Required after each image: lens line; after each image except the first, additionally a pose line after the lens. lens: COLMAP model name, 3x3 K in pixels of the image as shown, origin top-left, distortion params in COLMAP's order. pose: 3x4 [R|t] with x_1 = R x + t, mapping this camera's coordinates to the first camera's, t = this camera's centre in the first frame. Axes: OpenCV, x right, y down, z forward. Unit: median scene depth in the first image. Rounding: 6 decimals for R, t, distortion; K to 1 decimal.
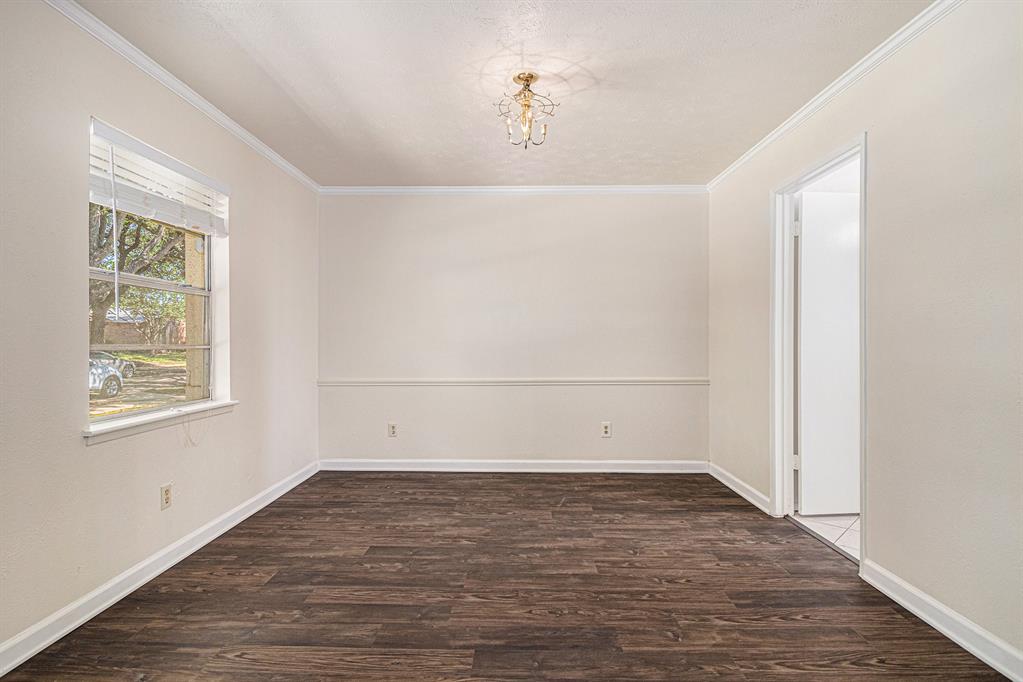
lens RADIAL K [[556.5, 0, 508.3], [0, 556.5, 342.0], [0, 0, 1]] dist [-0.004897, -0.000202]
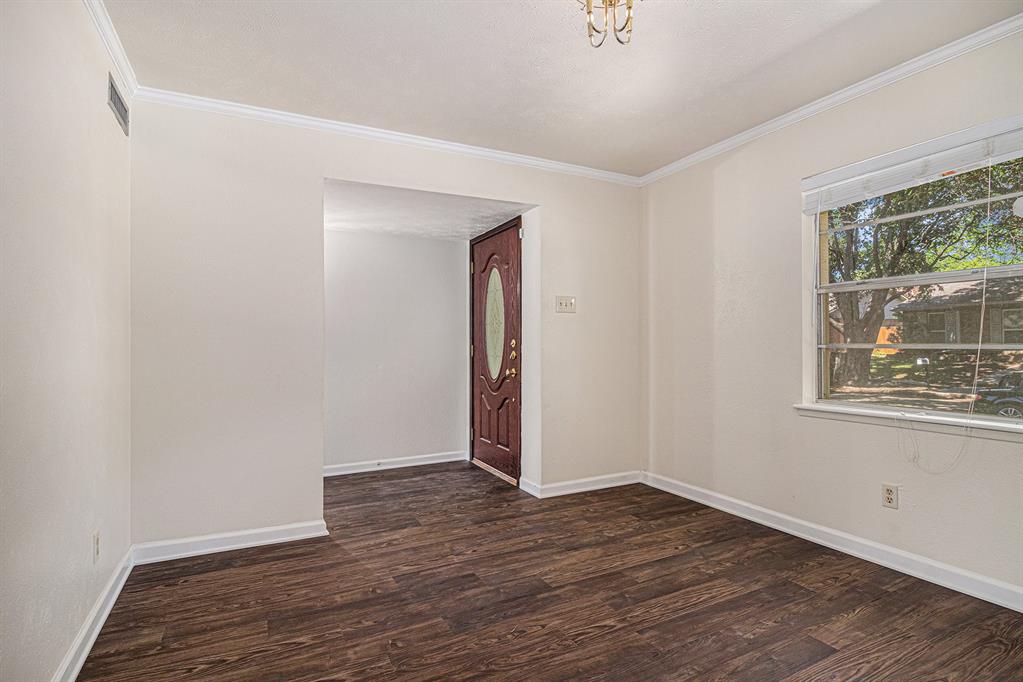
lens RADIAL K [[556.5, 0, 509.7], [0, 556.5, 342.6], [0, 0, 1]] dist [-0.004897, -0.000202]
pose [[-0.898150, 0.003358, -0.439677, 0.535981], [0.004783, 0.999986, -0.002133, -0.001995], [0.439664, -0.004019, -0.898154, 1.930963]]
